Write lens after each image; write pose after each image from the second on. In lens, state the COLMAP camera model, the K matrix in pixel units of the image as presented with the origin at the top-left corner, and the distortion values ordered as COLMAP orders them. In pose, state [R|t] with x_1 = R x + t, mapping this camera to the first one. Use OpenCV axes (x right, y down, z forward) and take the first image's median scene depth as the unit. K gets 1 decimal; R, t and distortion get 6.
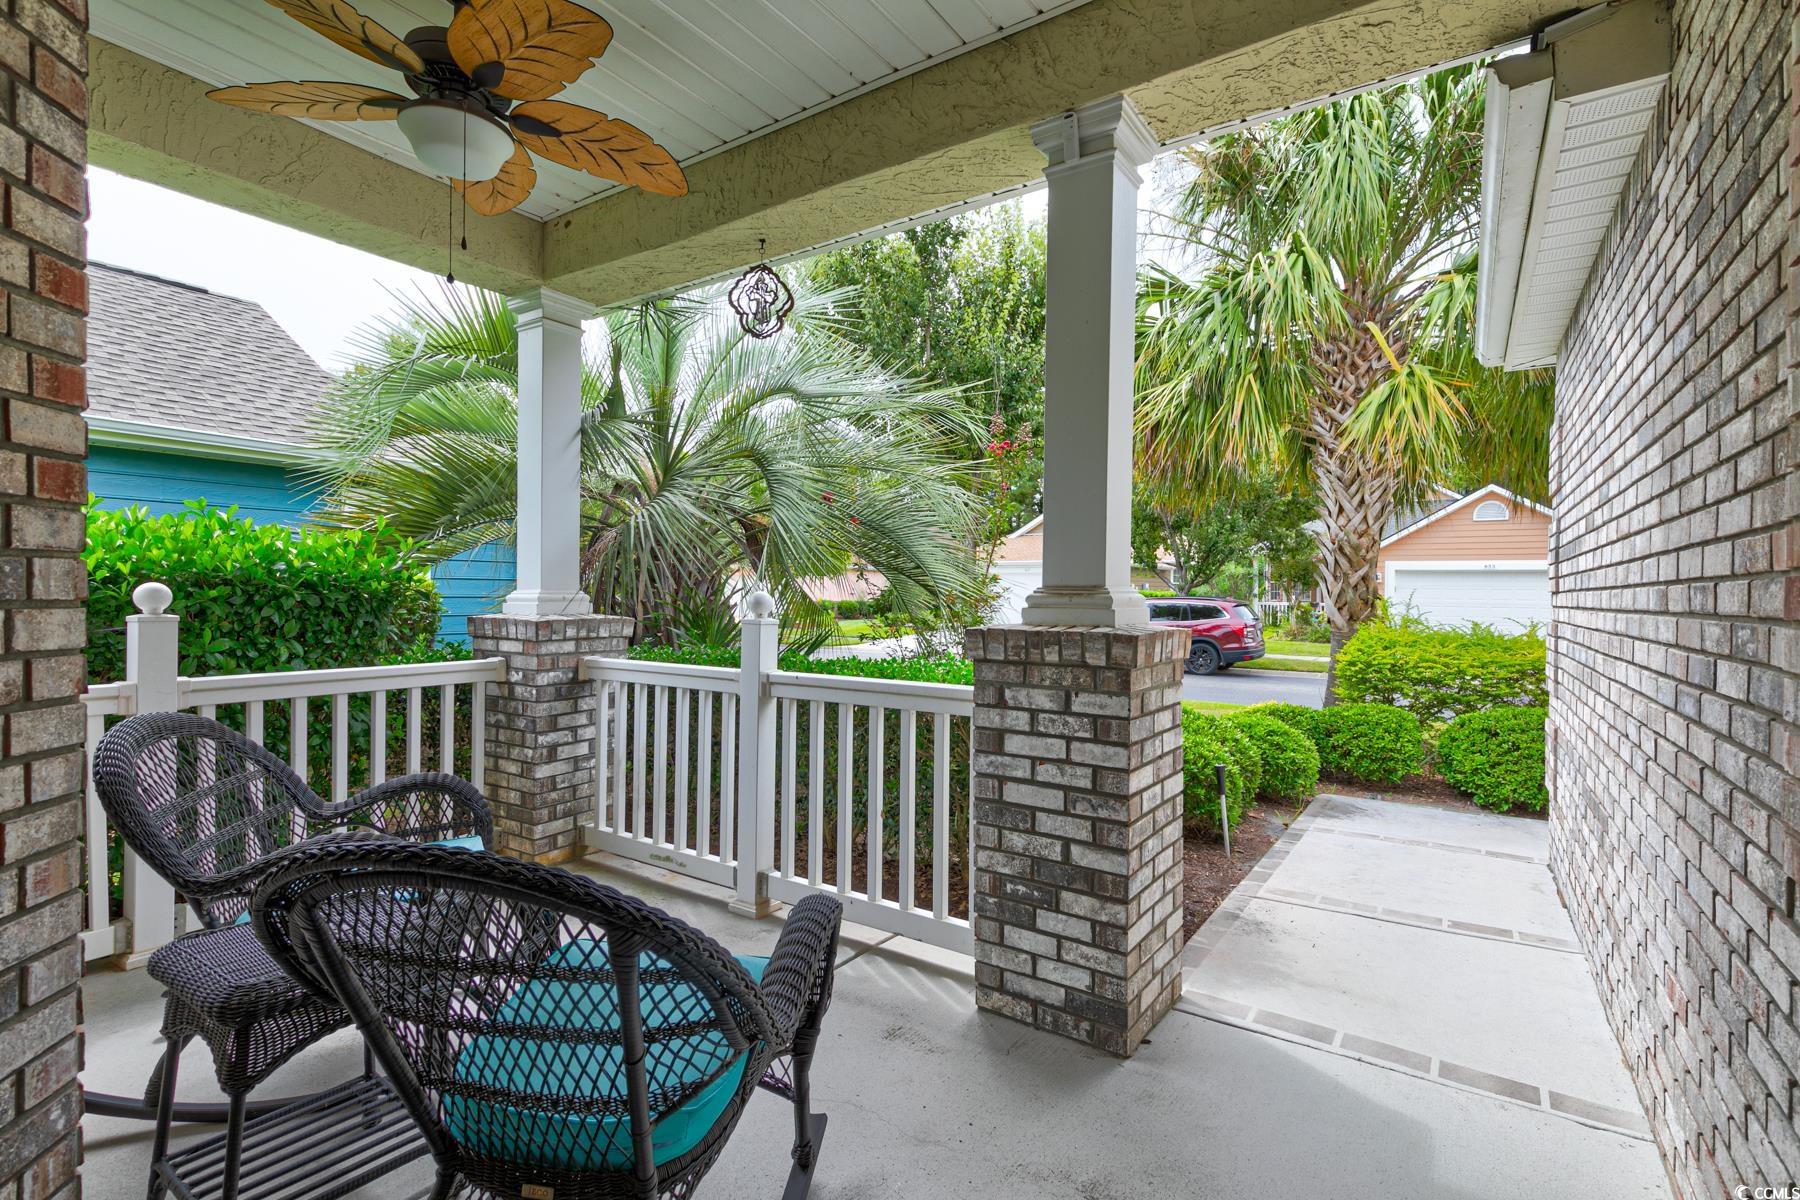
lens RADIAL K [[811.6, 0, 945.5], [0, 811.6, 594.6], [0, 0, 1]] dist [0.001749, 0.000106]
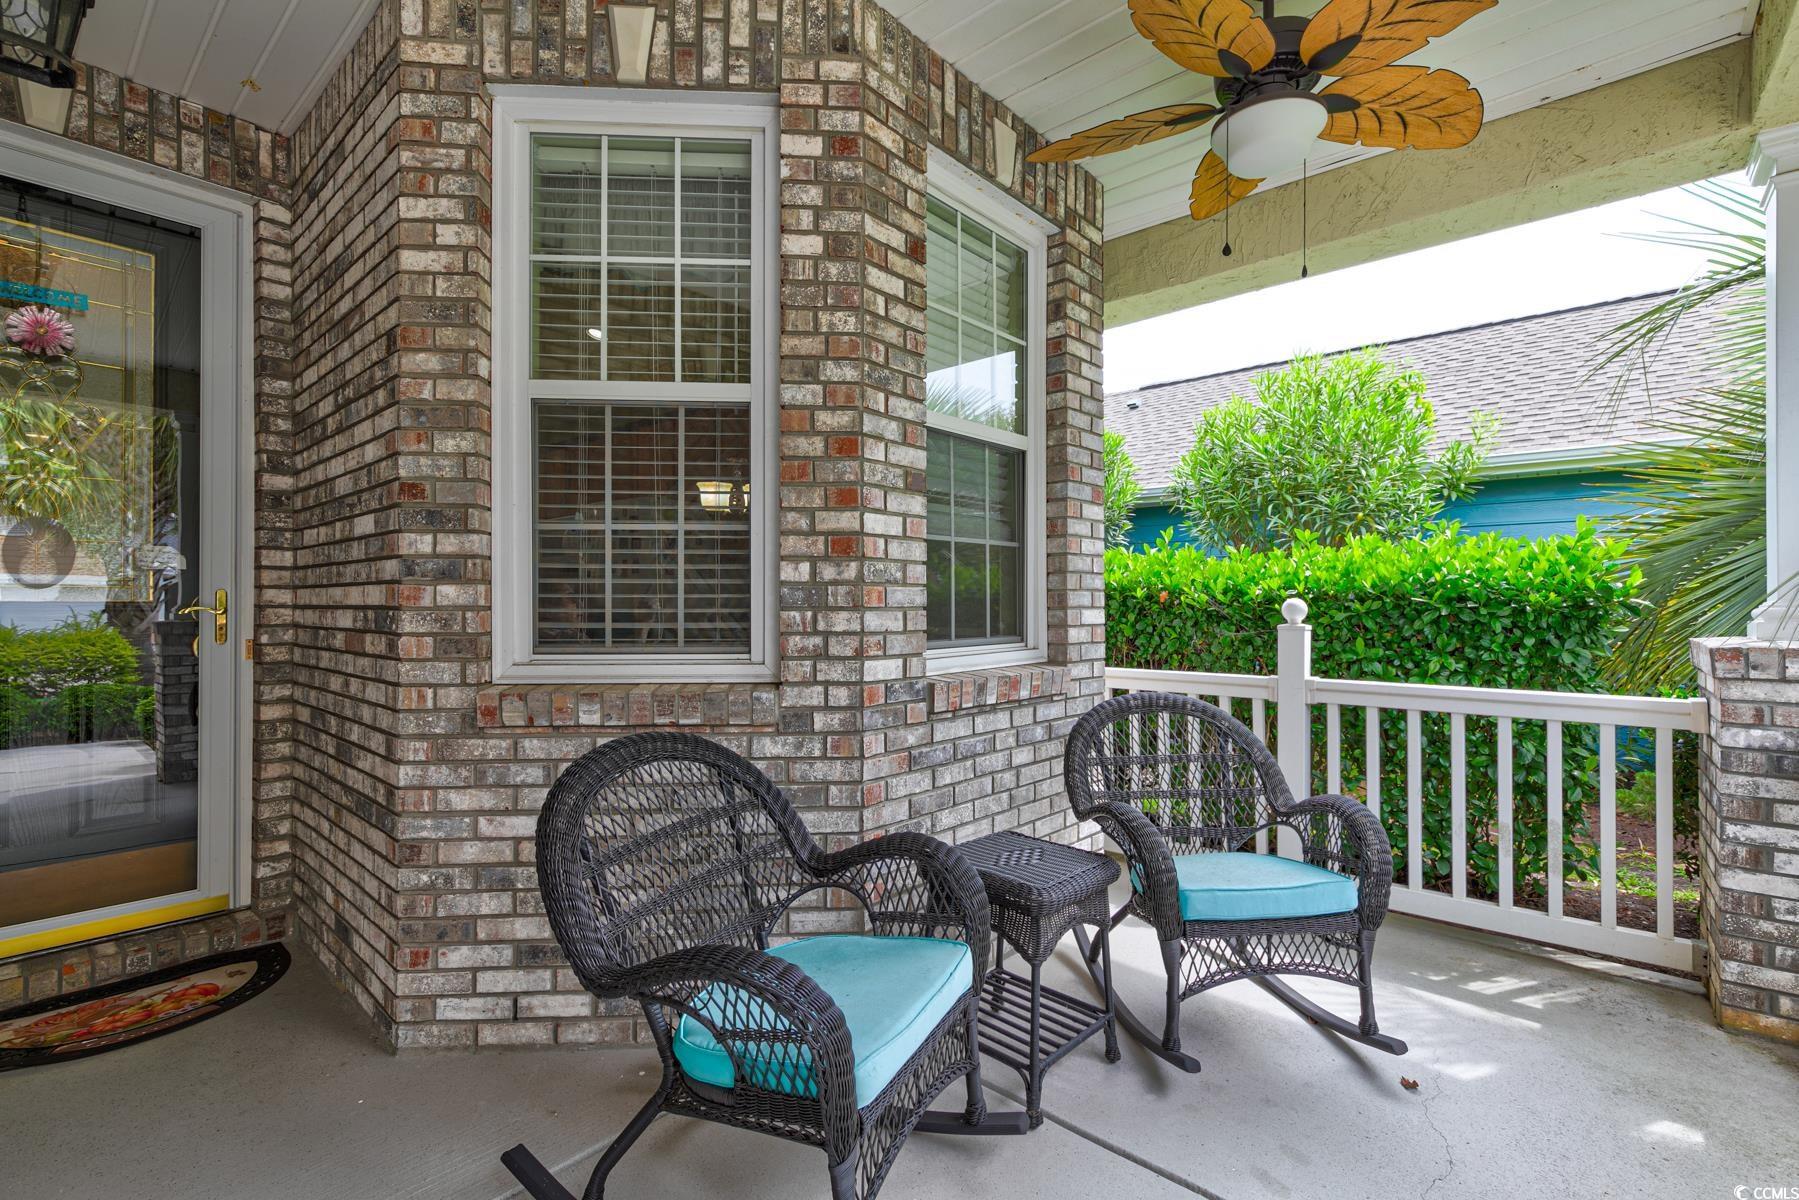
lens RADIAL K [[811.1, 0, 902.2], [0, 811.1, 599.2], [0, 0, 1]] dist [0.001749, 0.000106]
pose [[-0.158335, -0.014053, -0.987285, 0.320344], [-0.003790, 0.999900, -0.013625, 0.005602], [0.987378, 0.001585, -0.158372, 0.559465]]
